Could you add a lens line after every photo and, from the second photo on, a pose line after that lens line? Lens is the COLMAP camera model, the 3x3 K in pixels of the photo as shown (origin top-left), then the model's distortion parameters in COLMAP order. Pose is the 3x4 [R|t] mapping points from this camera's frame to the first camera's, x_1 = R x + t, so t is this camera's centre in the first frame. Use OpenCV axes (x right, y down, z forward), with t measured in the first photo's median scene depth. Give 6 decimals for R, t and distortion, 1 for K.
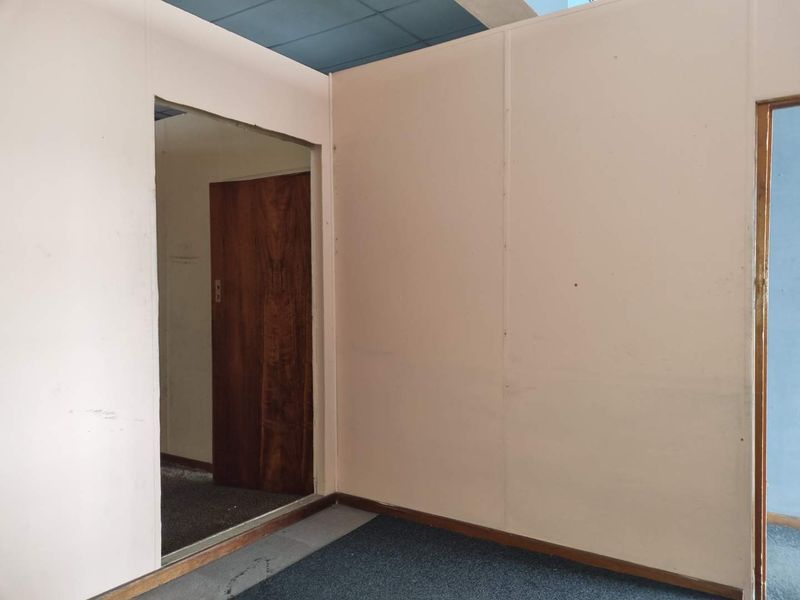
lens RADIAL K [[613.0, 0, 400.3], [0, 613.0, 301.3], [0, 0, 1]] dist [0.044129, -0.019318]
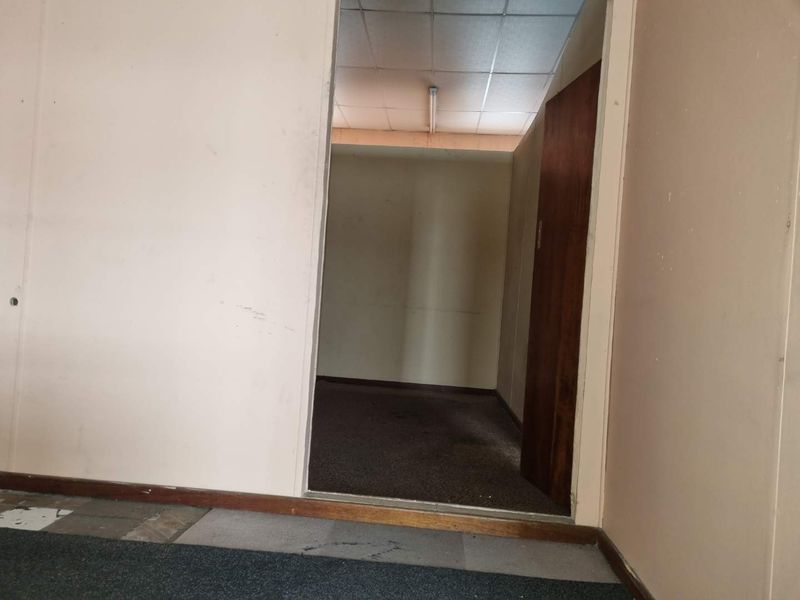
lens RADIAL K [[613.0, 0, 396.8], [0, 613.0, 301.4], [0, 0, 1]] dist [0.044129, -0.019318]
pose [[0.489203, 0.039137, -0.871292, 0.437215], [-0.094190, 0.995521, -0.008167, 0.131900], [0.867069, 0.086062, 0.490698, 0.627298]]
